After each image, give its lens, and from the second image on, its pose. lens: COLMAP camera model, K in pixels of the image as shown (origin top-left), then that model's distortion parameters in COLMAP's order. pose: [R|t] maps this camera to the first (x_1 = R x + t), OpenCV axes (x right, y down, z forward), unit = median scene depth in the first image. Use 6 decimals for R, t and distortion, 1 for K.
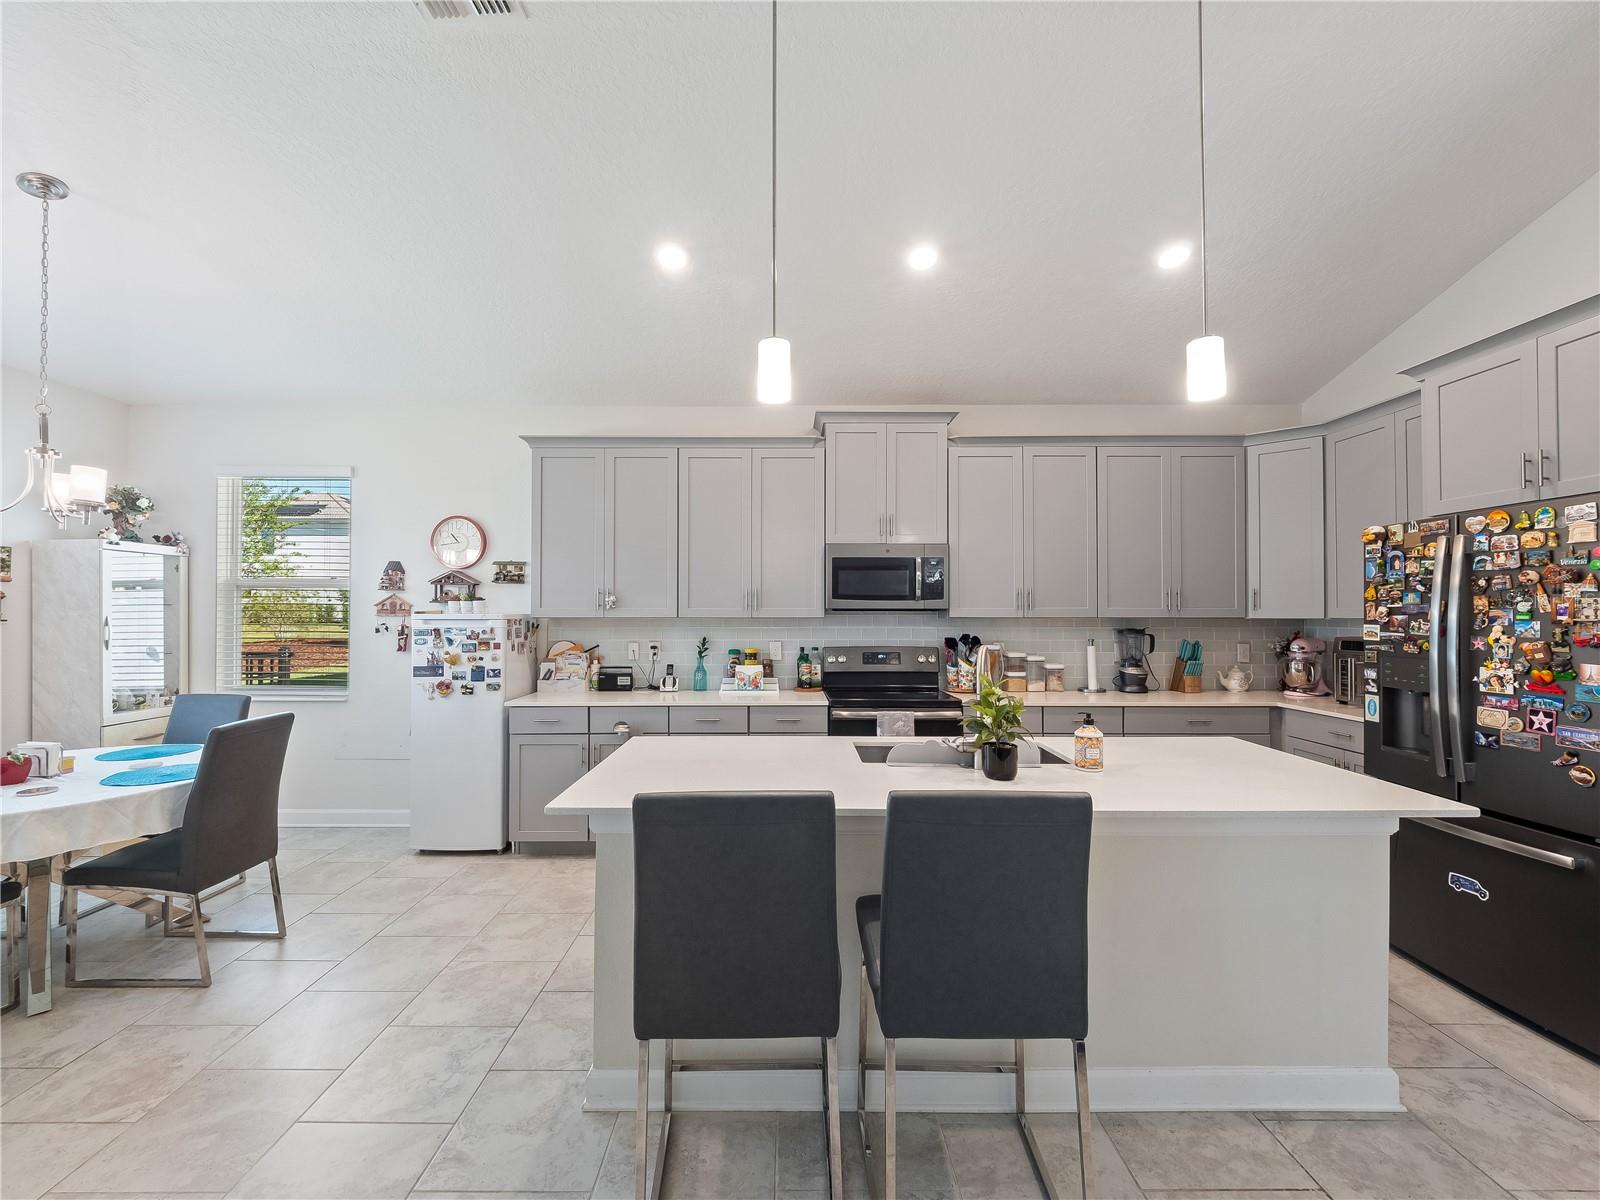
lens RADIAL K [[689.2, 0, 787.5], [0, 689.2, 603.8], [0, 0, 1]] dist [-0.001033, -0.001232]
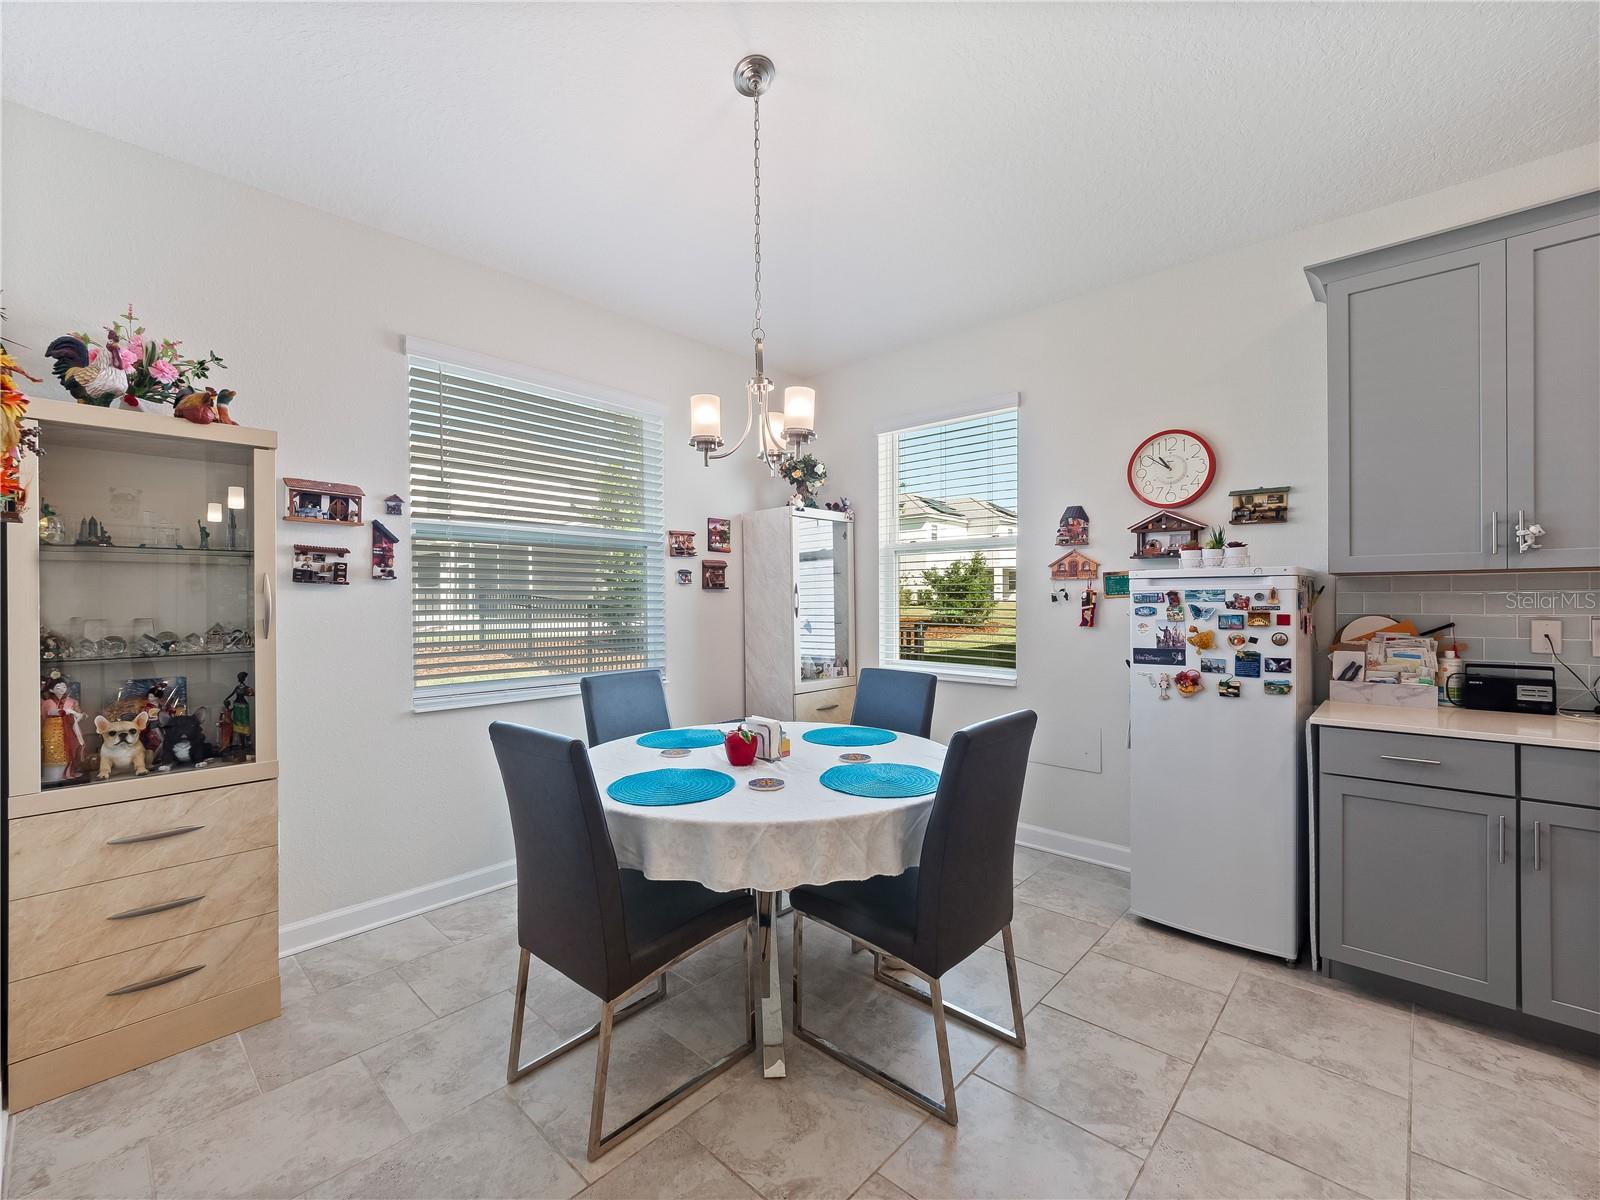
lens RADIAL K [[680.1, 0, 784.6], [0, 680.1, 601.5], [0, 0, 1]] dist [-0.007995, -0.000402]
pose [[0.728827, -0.001864, -0.684696, -0.335278], [0.015149, 0.999795, 0.013404, 0.030831], [0.684531, -0.020142, 0.728706, 0.277350]]
